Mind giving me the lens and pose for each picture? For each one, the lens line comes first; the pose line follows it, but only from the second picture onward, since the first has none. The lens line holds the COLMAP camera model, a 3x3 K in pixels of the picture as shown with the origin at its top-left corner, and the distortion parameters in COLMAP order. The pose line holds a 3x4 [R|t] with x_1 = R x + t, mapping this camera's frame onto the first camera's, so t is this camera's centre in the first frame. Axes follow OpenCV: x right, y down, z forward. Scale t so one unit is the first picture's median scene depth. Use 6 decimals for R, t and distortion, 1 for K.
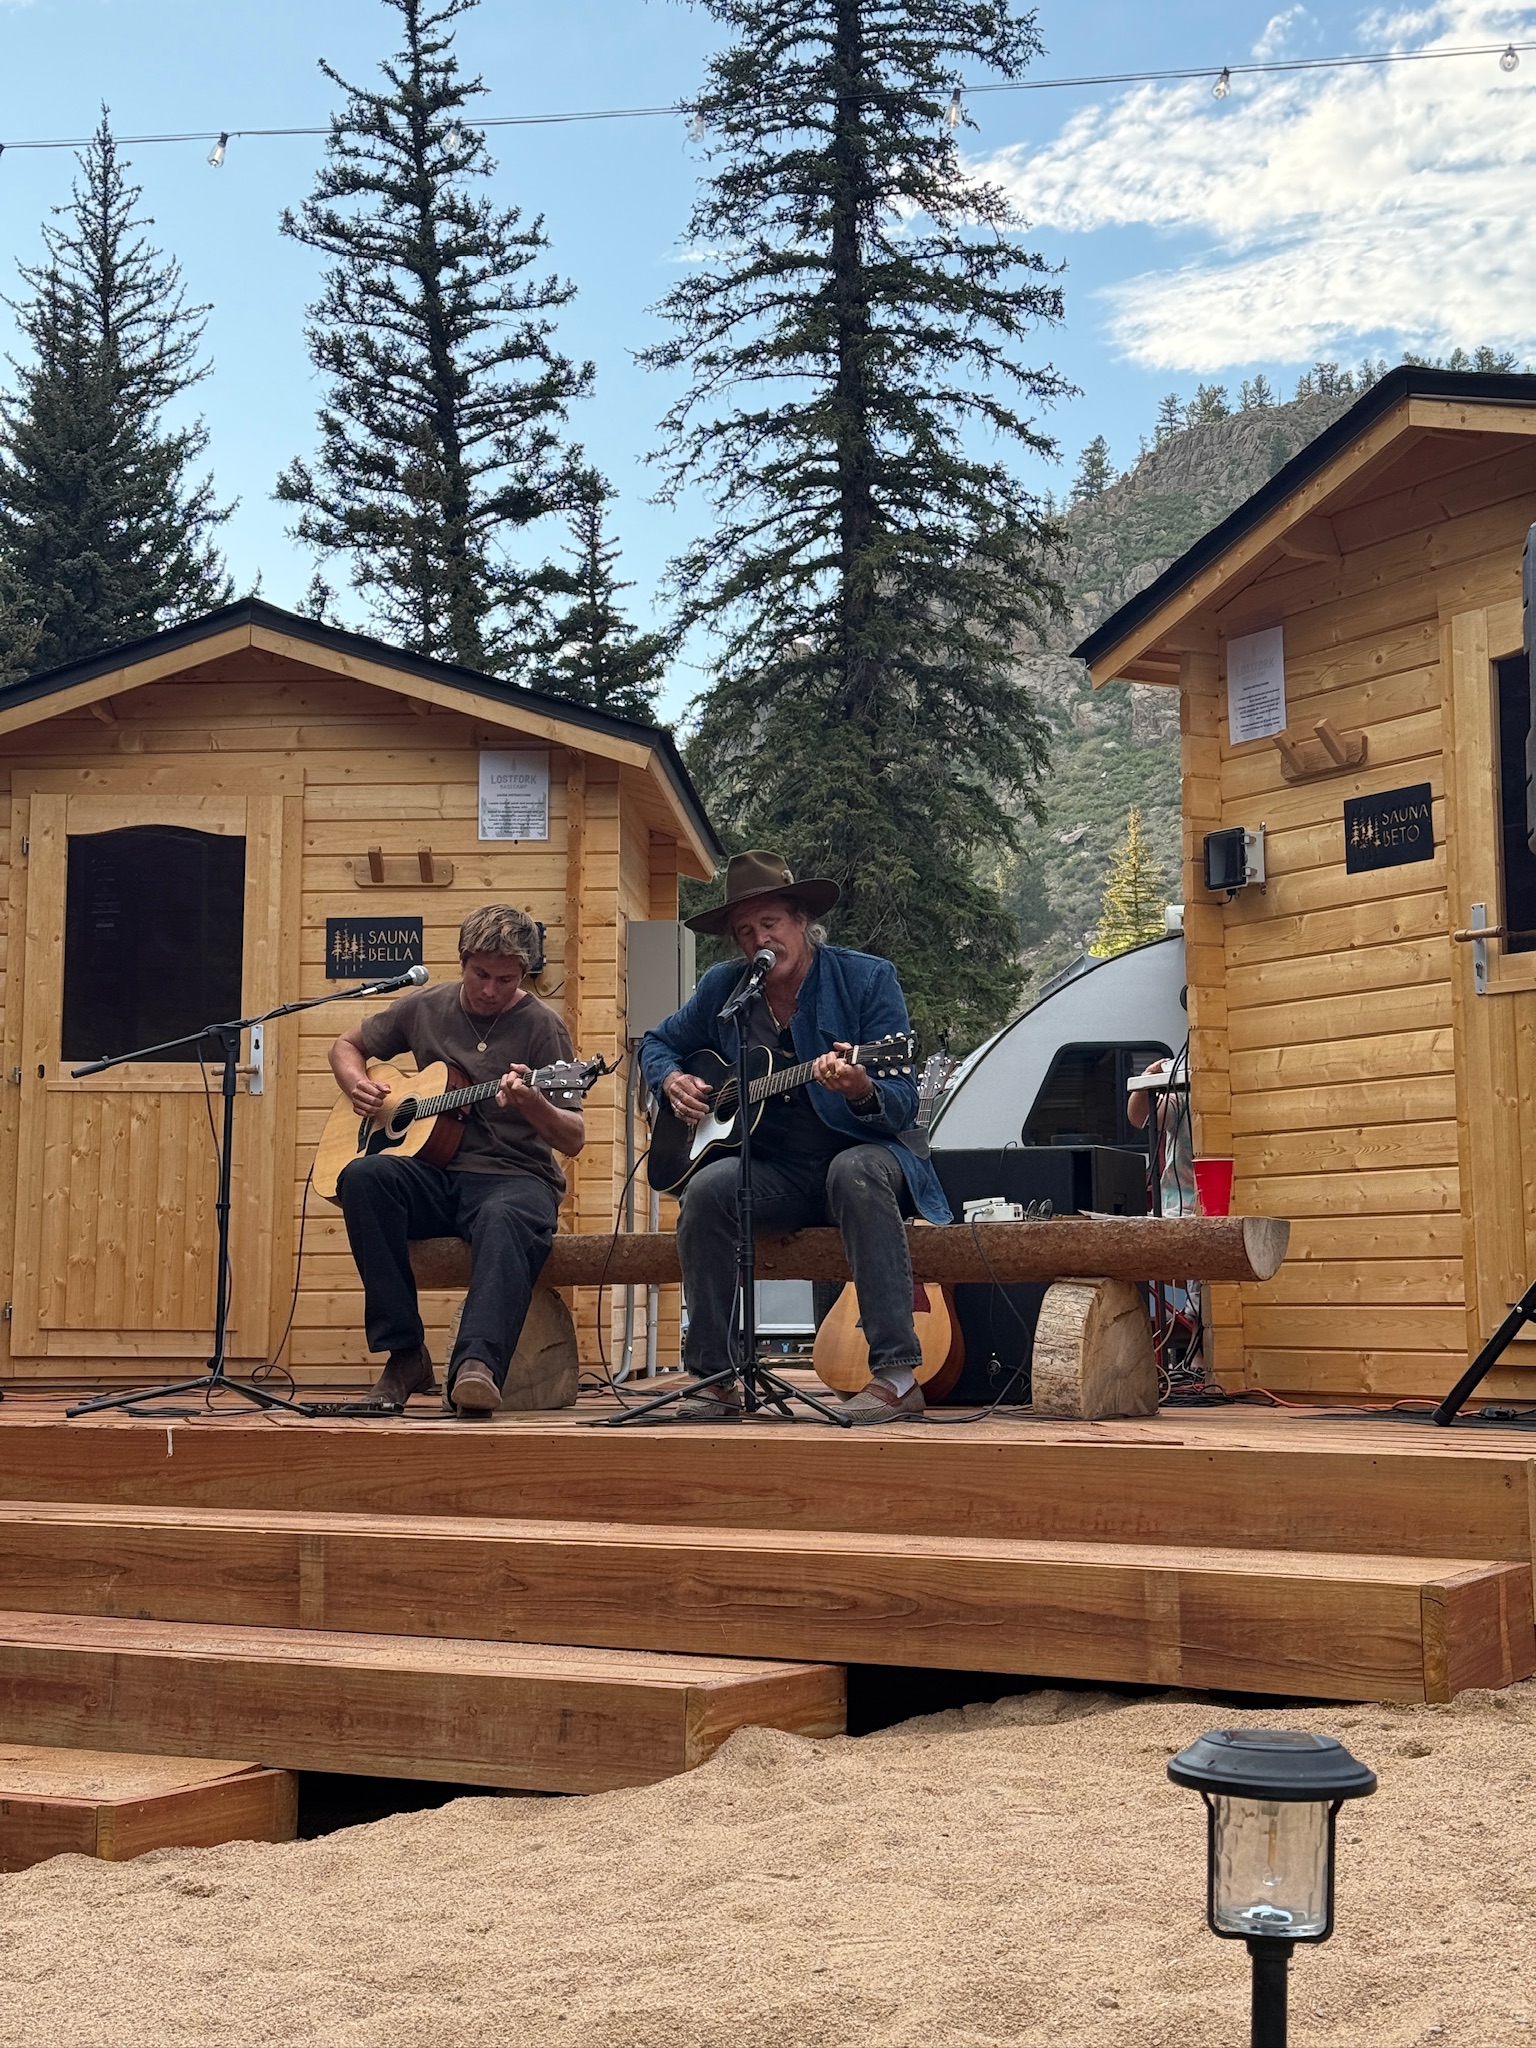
lens RADIAL K [[2788.4, 0, 749.3], [0, 2788.4, 1016.1], [0, 0, 1]] dist [0.131836, 0.000000]
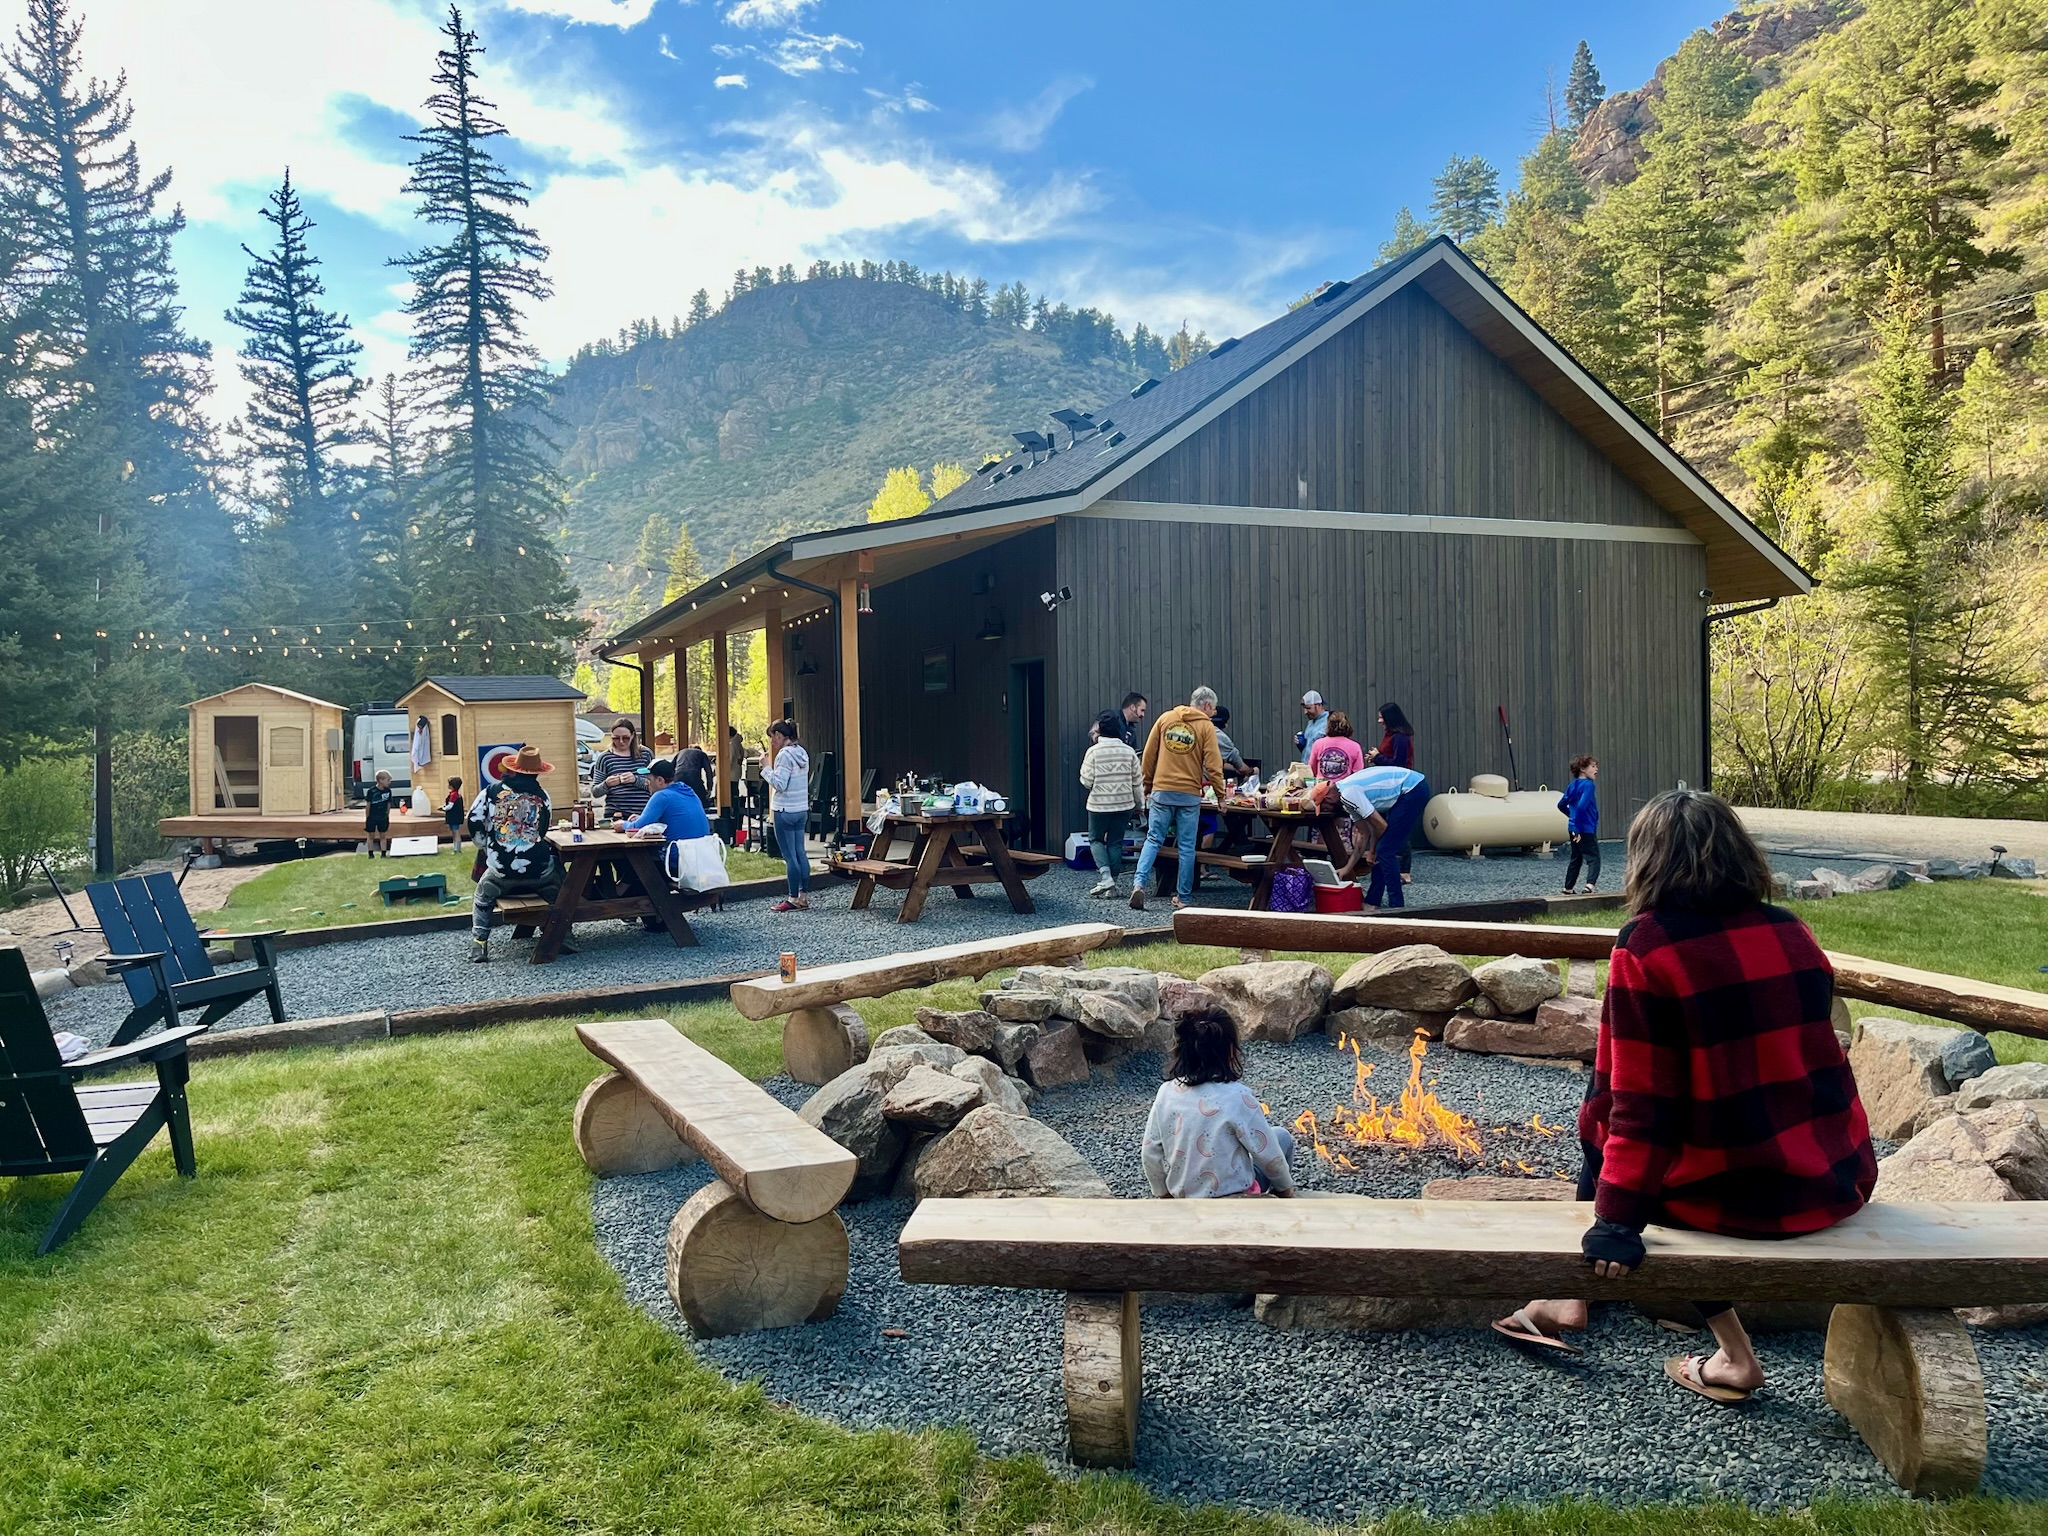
lens RADIAL K [[1523.3, 0, 1020.4], [0, 1523.3, 775.5], [0, 0, 1]] dist [0.009972, 0.004136]
pose [[0.950073, -0.014991, 0.311668, 0.068865], [-0.021120, 0.993465, 0.112166, -0.069021], [-0.311313, -0.113148, 0.943547, -0.510310]]
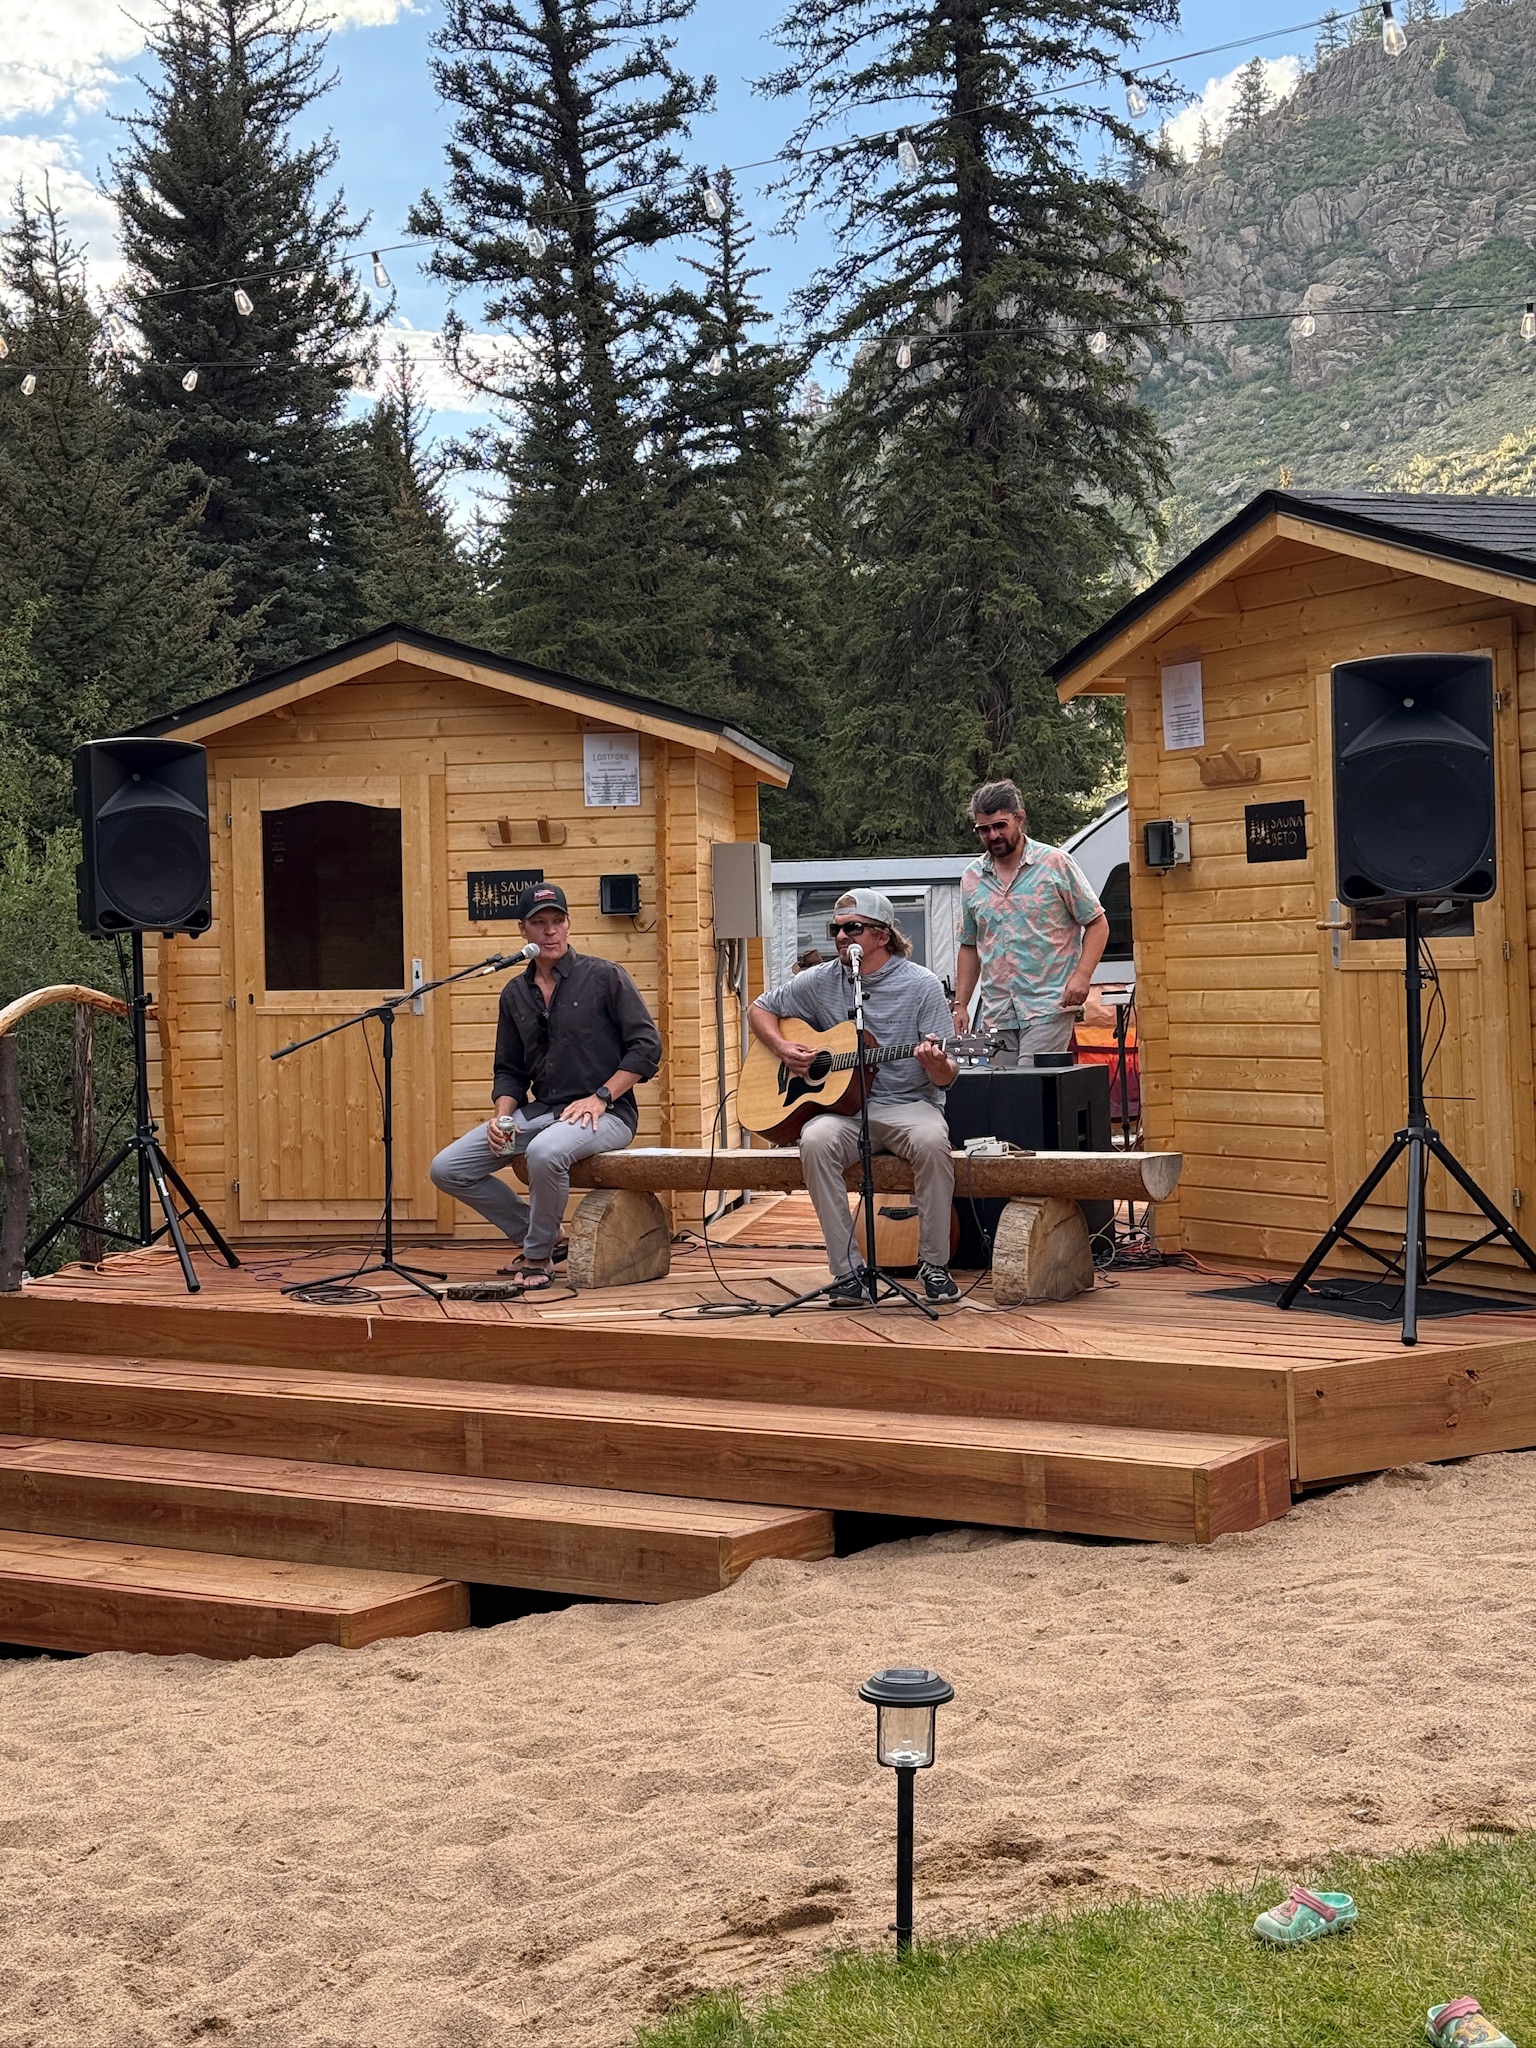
lens RADIAL K [[2788.4, 0, 765.9], [0, 2788.4, 1007.9], [0, 0, 1]] dist [0.131836, 0.000000]
pose [[0.998285, -0.025417, -0.052738, 0.009363], [0.031380, 0.992810, 0.115515, -0.022733], [0.049423, -0.116972, 0.991905, -0.048476]]
